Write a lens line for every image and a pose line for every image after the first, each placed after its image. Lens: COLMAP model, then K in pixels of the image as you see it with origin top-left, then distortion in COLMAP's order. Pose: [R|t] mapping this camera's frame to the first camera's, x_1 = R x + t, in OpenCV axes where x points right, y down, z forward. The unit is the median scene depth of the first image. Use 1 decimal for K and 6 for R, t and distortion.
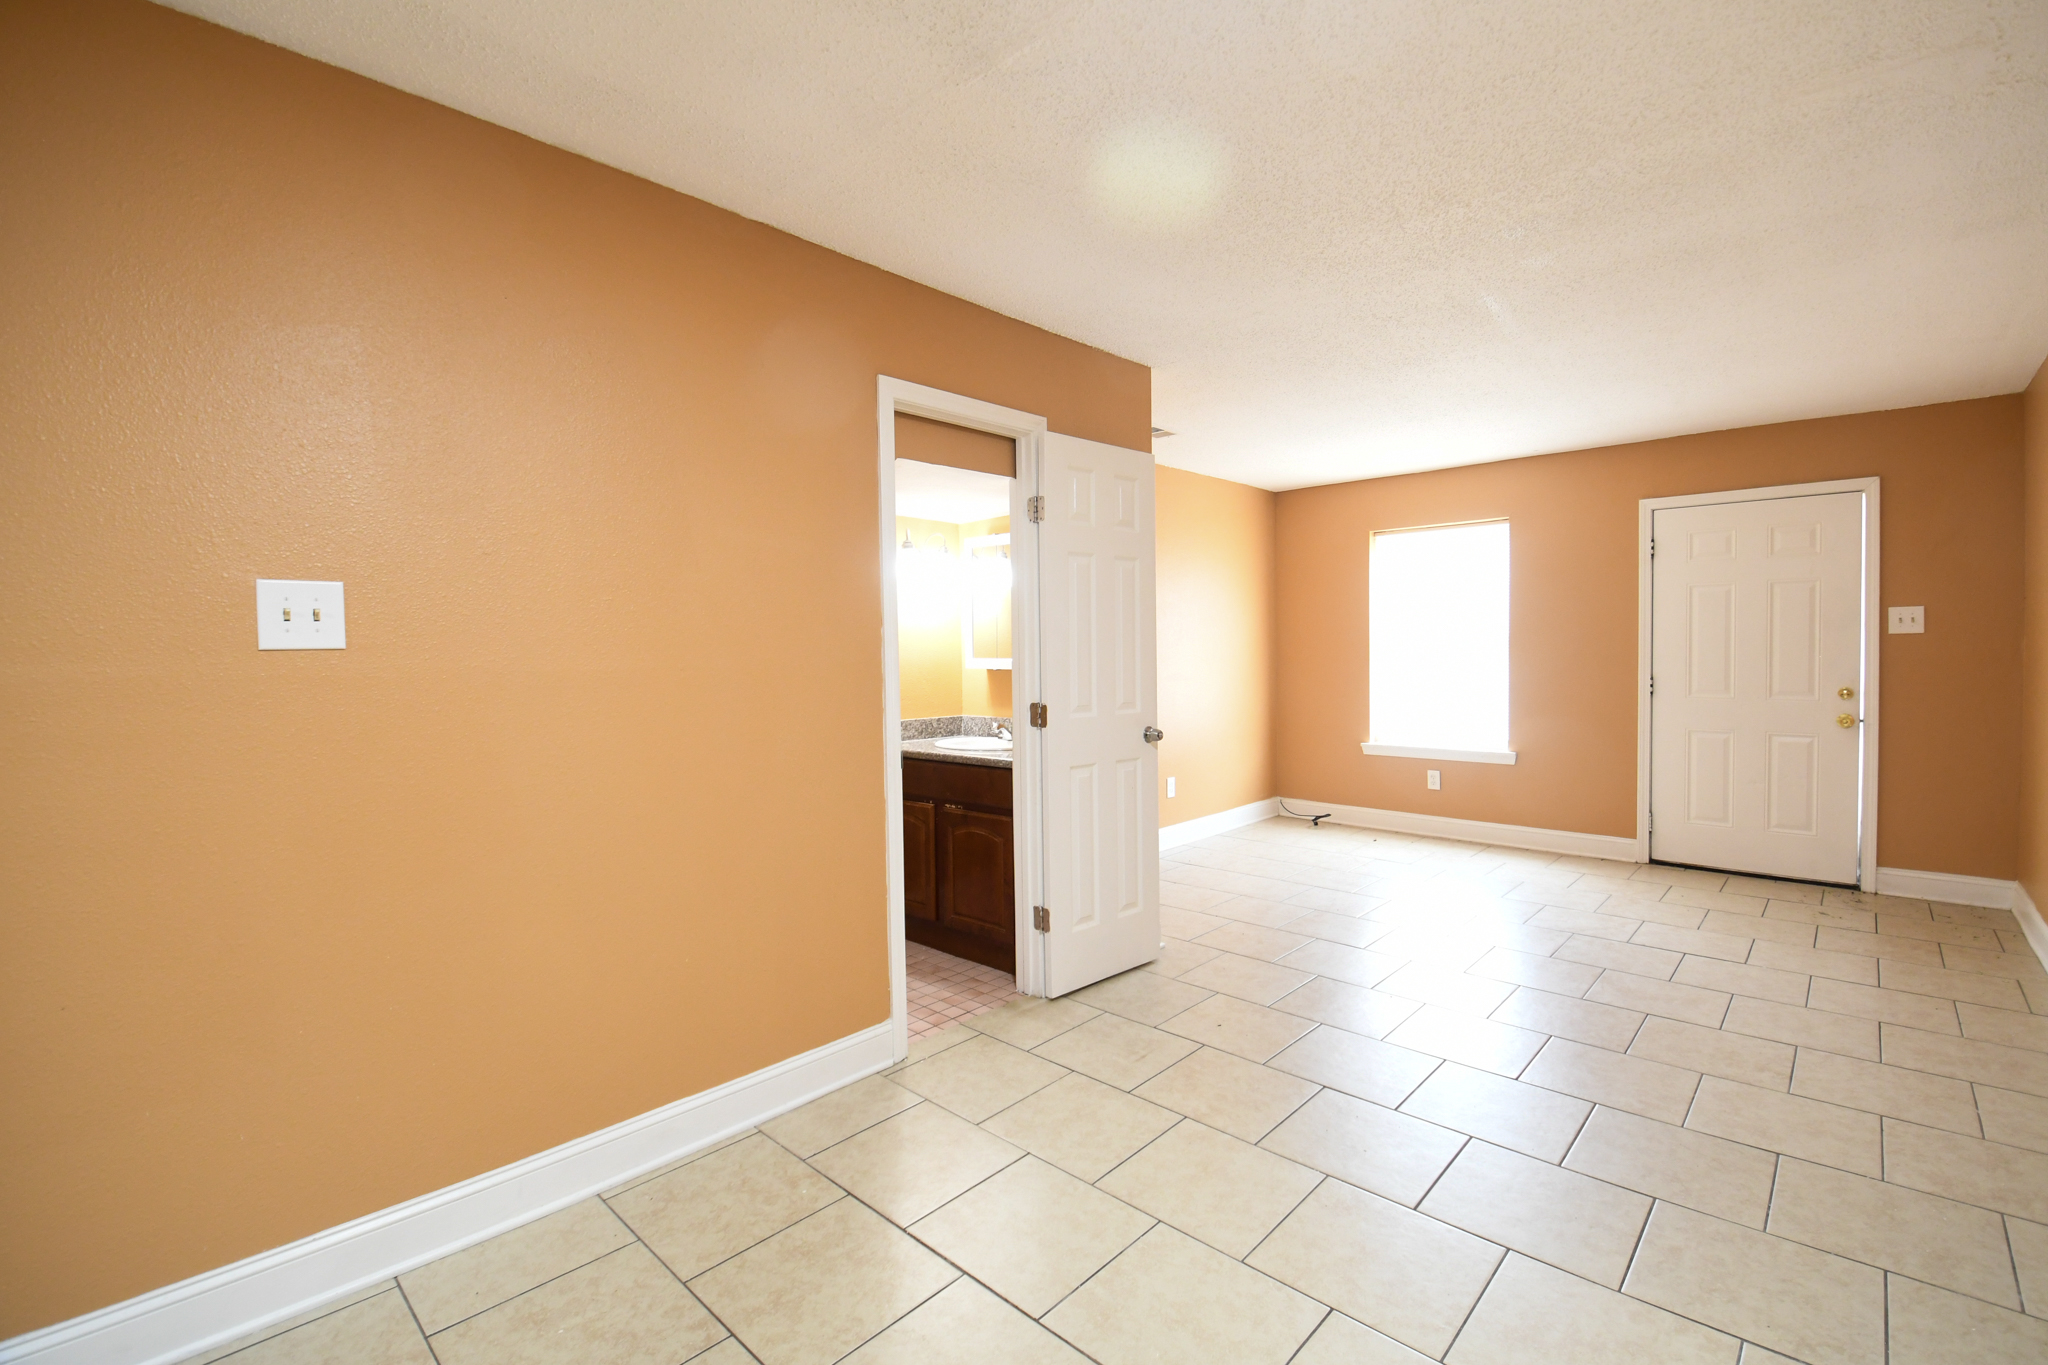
lens RADIAL K [[893.4, 0, 1043.0], [0, 893.4, 677.4], [0, 0, 1]] dist [-0.004262, -0.000621]
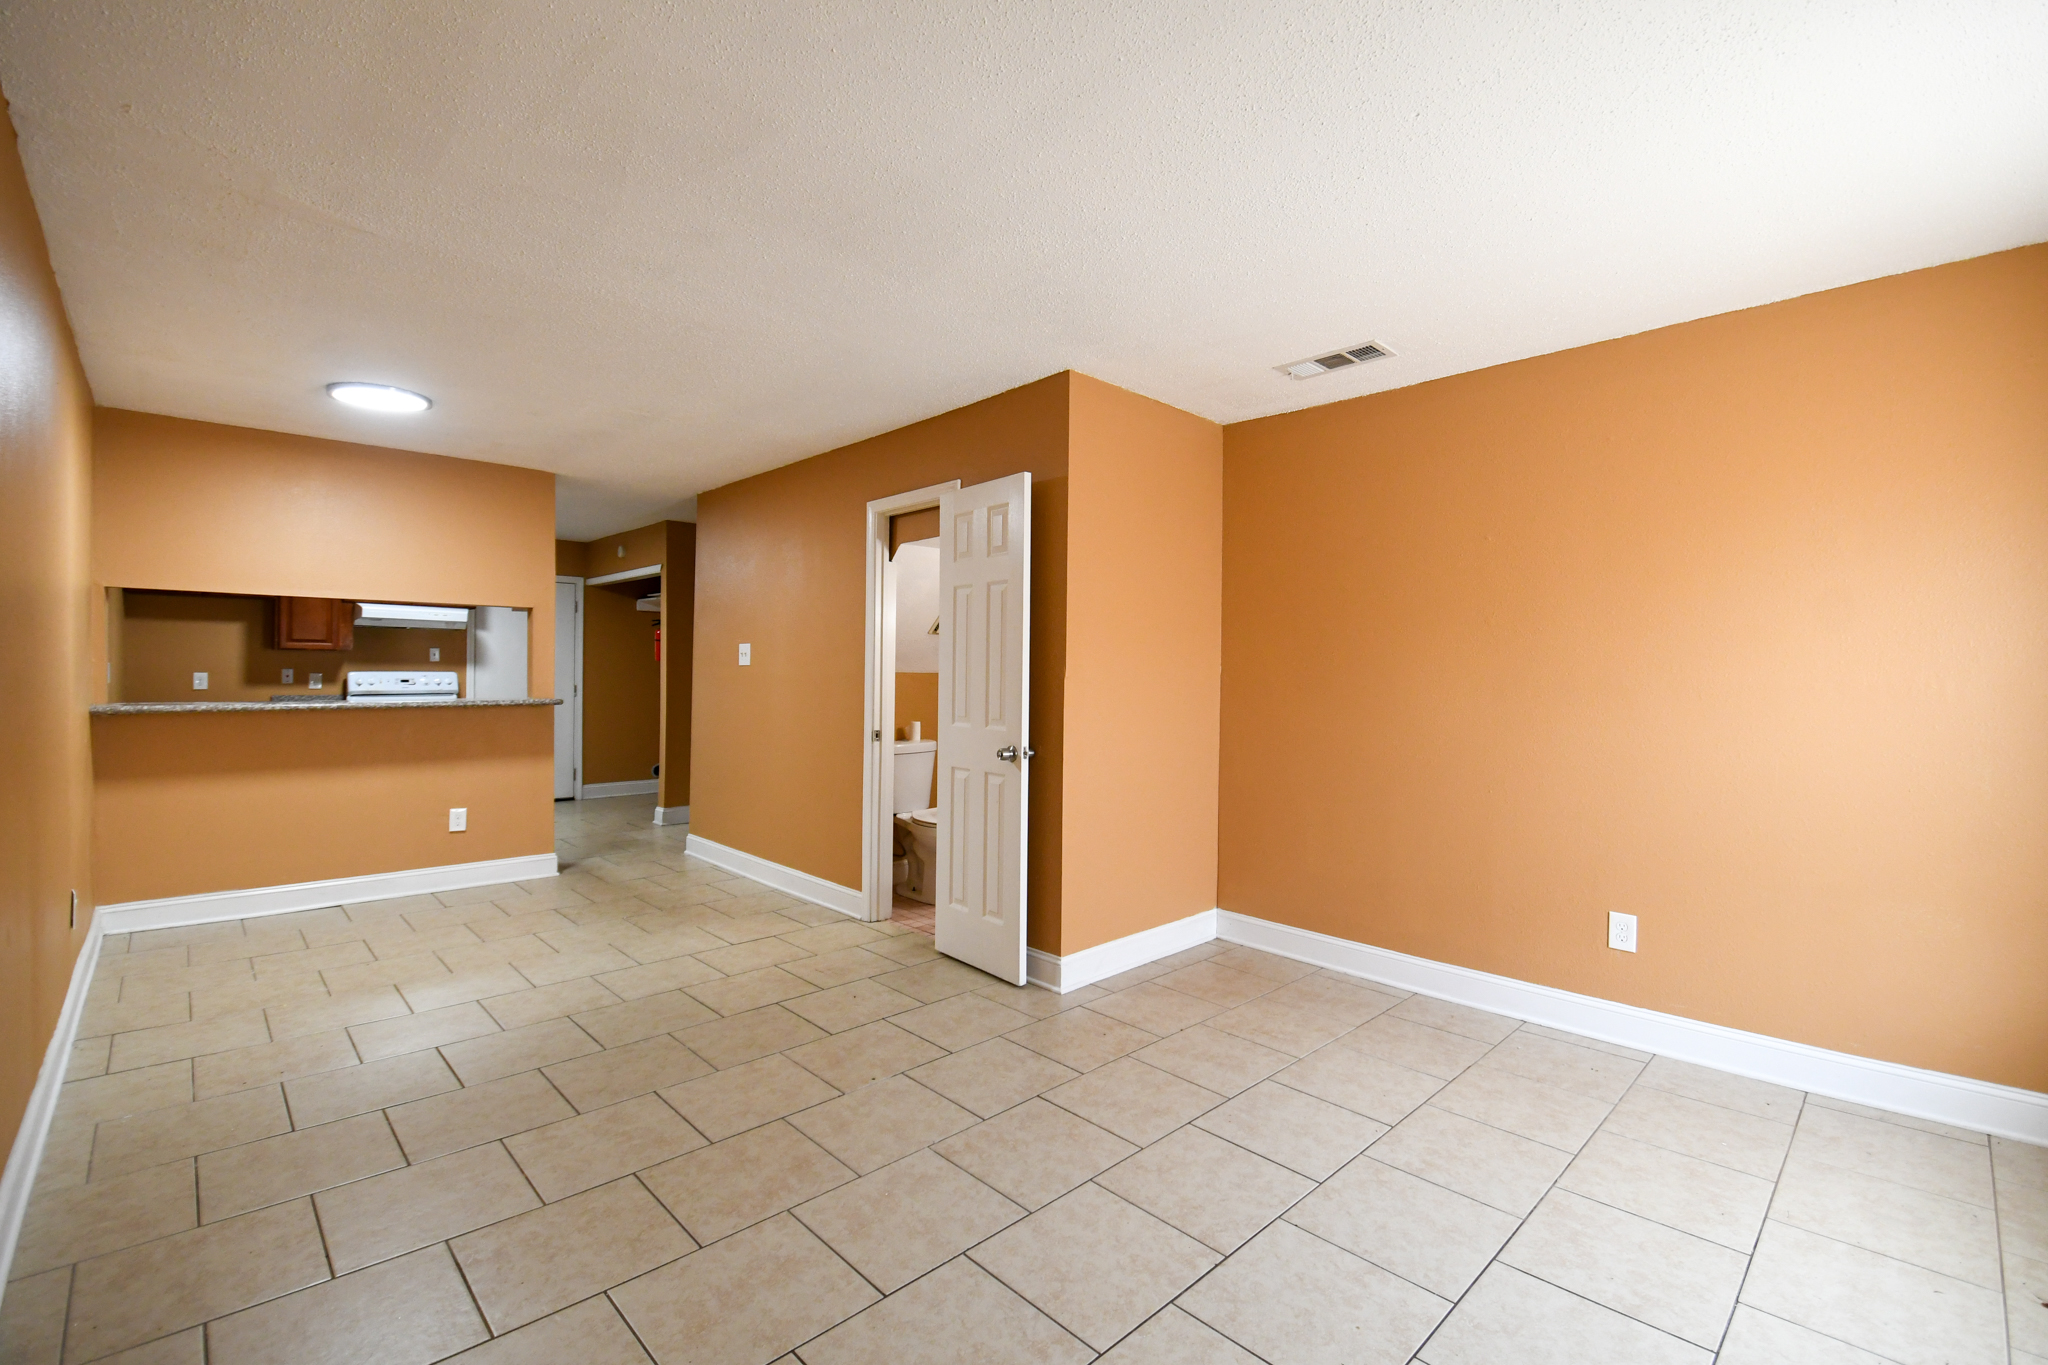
lens RADIAL K [[893.4, 0, 1042.5], [0, 893.4, 686.4], [0, 0, 1]] dist [-0.004262, -0.000621]
pose [[-0.060305, 0.014855, -0.998069, 1.352409], [-0.047430, 0.998717, 0.017731, -0.037485], [0.997052, 0.048408, -0.059523, 1.327218]]
